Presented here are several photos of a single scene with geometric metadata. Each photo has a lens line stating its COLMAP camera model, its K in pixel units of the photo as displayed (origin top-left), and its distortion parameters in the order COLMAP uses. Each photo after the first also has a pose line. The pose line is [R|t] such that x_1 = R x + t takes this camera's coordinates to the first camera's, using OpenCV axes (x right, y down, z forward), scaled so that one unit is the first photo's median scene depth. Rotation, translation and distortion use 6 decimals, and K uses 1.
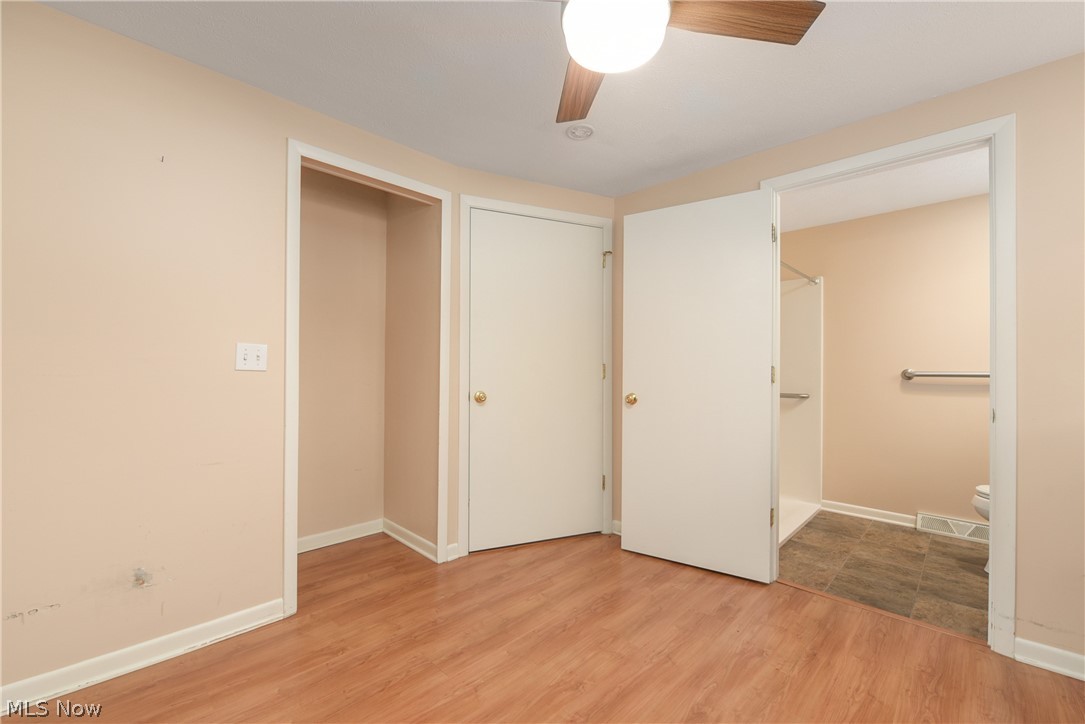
lens RADIAL K [[447.5, 0, 538.0], [0, 447.5, 366.5], [0, 0, 1]] dist [-0.010531, -0.000211]
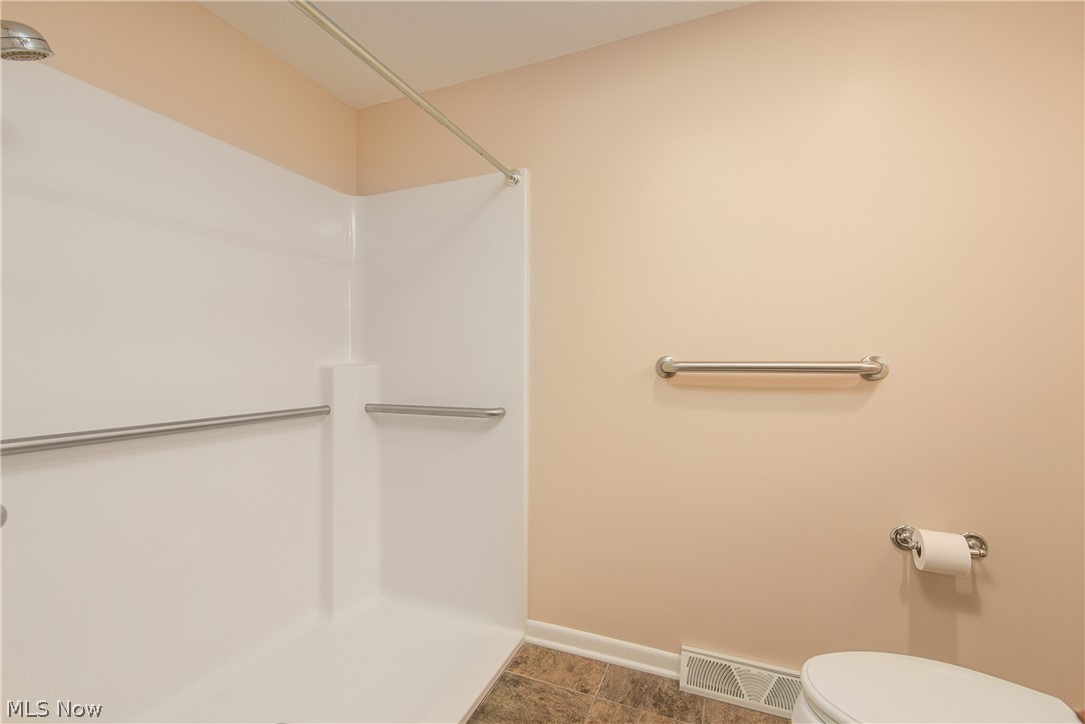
lens RADIAL K [[447.5, 0, 546.3], [0, 447.5, 362.6], [0, 0, 1]] dist [-0.010531, -0.000211]
pose [[0.922822, 0.001323, 0.385224, 0.509887], [-0.003373, 0.999984, 0.004645, 0.010623], [-0.385211, -0.005586, 0.922811, 0.584376]]
